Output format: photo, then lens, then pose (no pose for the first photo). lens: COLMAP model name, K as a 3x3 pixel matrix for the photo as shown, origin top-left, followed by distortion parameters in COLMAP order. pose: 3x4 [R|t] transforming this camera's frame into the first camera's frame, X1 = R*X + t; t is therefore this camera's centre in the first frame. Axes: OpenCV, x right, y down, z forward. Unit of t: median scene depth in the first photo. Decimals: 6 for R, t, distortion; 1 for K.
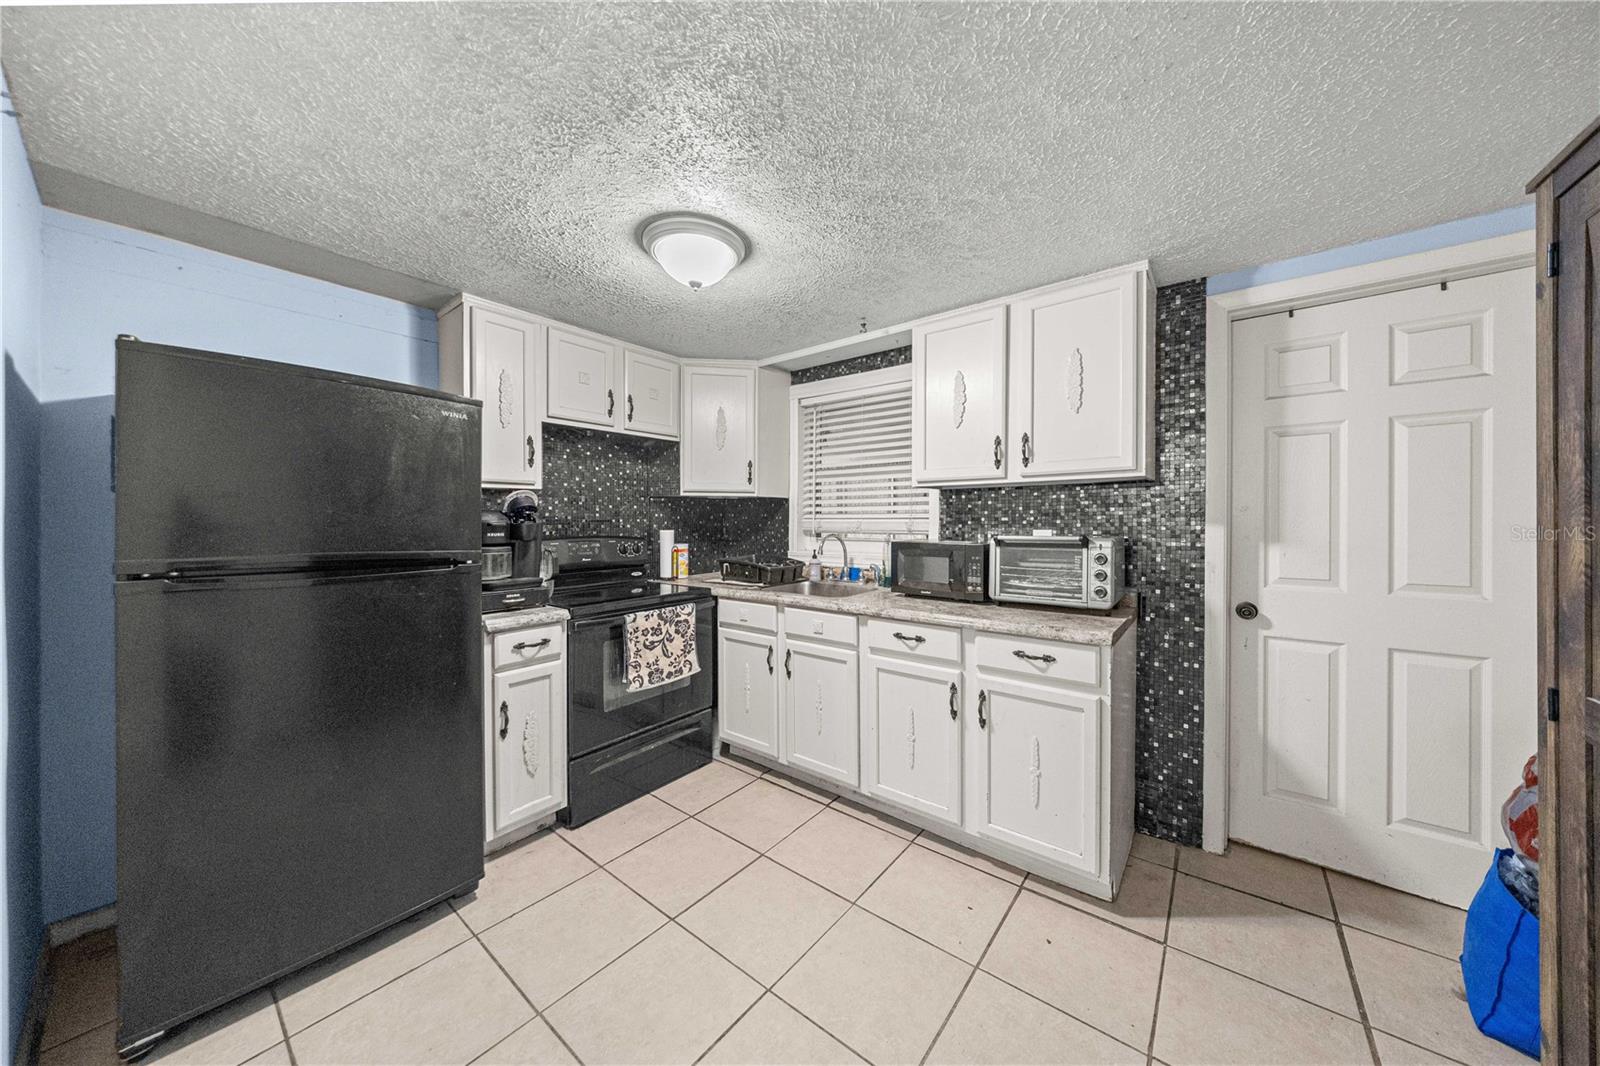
lens RADIAL K [[525.0, 0, 800.0], [0, 525.0, 533.0], [0, 0, 1]] dist [-0.011305, -0.000096]
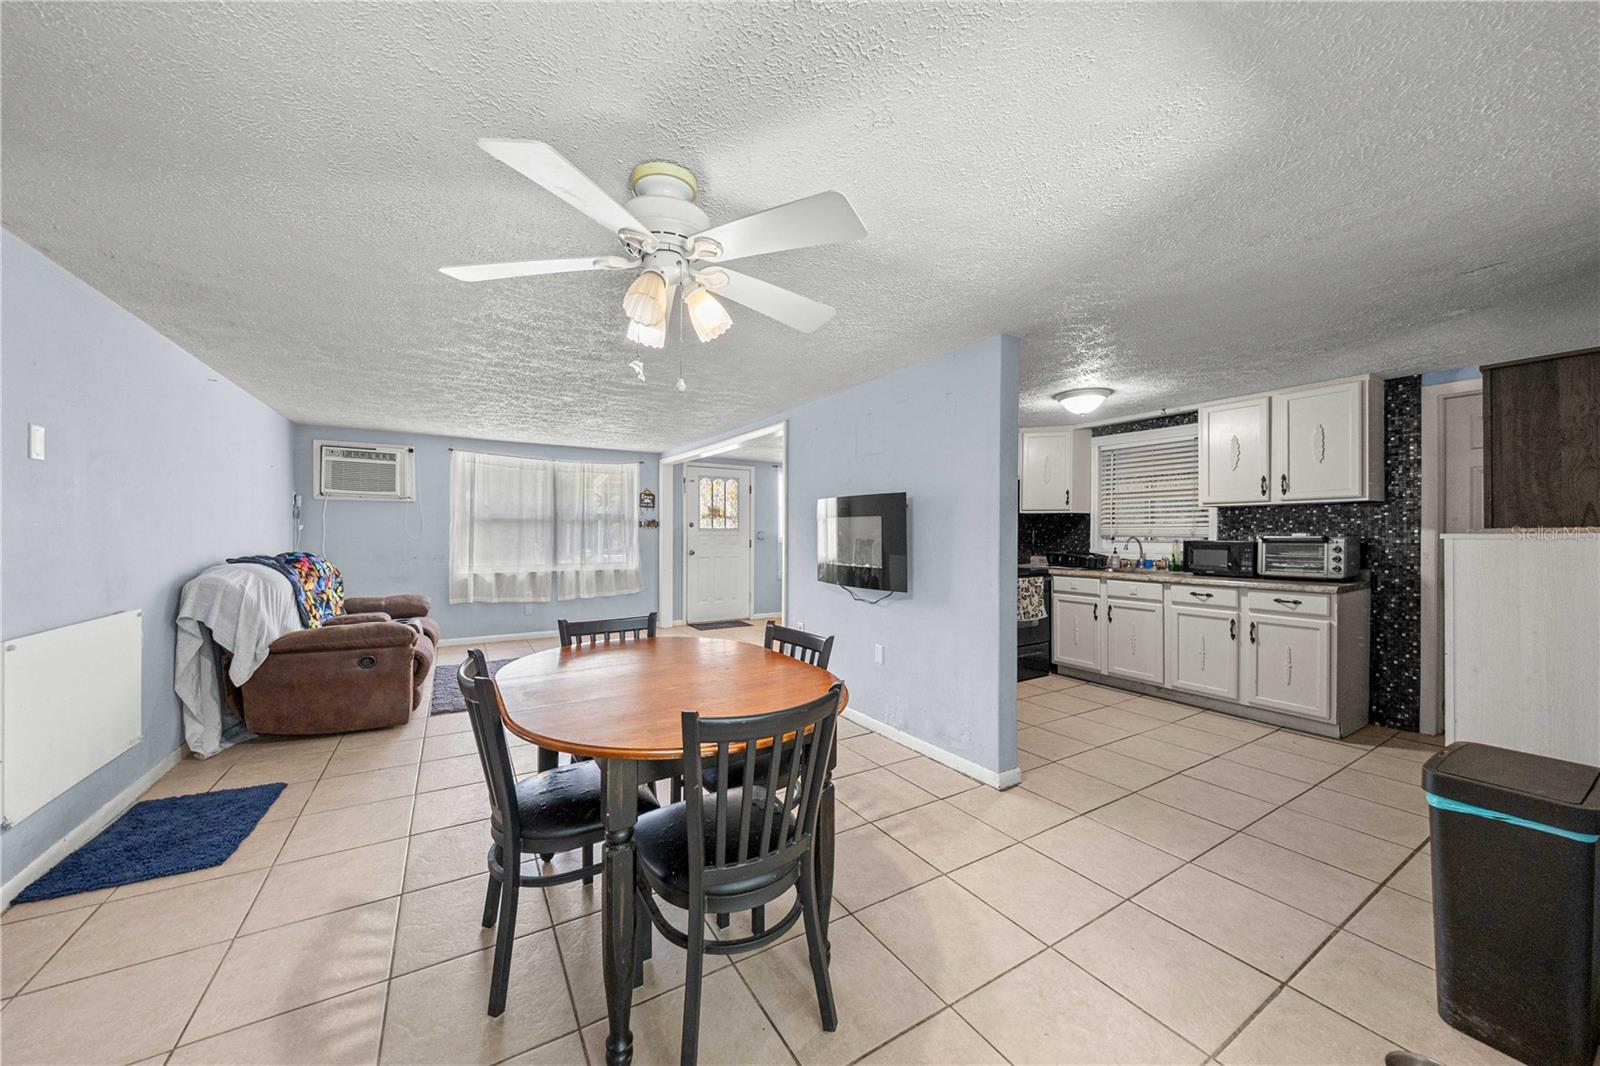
lens RADIAL K [[559.2, 0, 752.5], [0, 559.2, 536.0], [0, 0, 1]] dist [-0.027776, 0.000017]
pose [[0.919862, 0.002620, -0.392233, -0.435259], [-0.009172, 0.999848, -0.014832, 0.044377], [0.392134, 0.017241, 0.919746, -1.226869]]
